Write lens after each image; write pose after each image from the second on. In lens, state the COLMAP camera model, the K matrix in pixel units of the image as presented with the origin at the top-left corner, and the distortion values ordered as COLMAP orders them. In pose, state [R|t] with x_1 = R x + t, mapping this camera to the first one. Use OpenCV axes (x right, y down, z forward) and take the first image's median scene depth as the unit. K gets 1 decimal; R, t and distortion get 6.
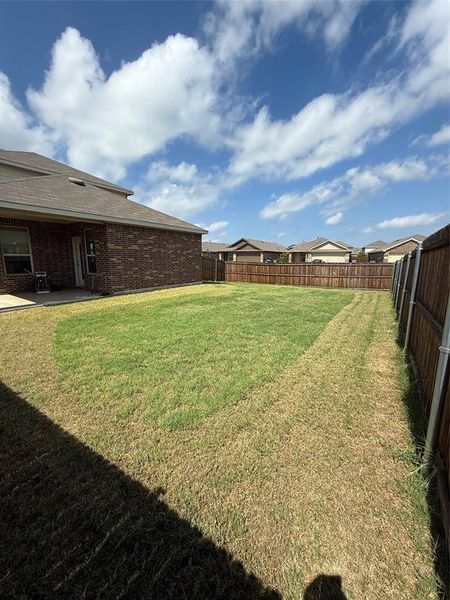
lens RADIAL K [[240.1, 0, 225.0], [0, 240.1, 300.0], [0, 0, 1]] dist [0.000592, 0.000384]
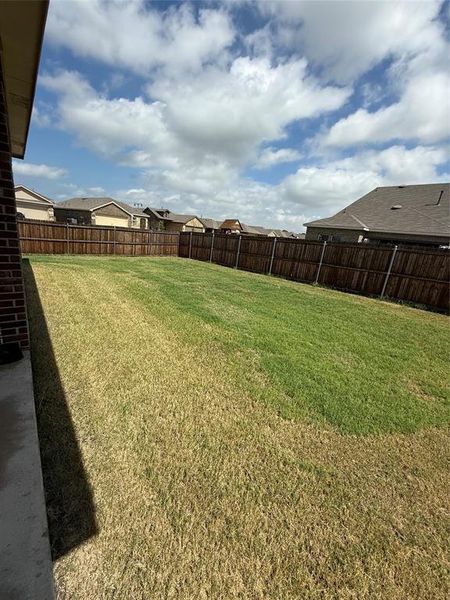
lens RADIAL K [[240.1, 0, 225.0], [0, 240.1, 300.0], [0, 0, 1]] dist [0.000592, 0.000384]
pose [[0.122344, -0.239551, 0.963145, -0.487056], [0.049127, 0.970707, 0.235191, -0.085196], [-0.991271, 0.018543, 0.130528, 0.500349]]
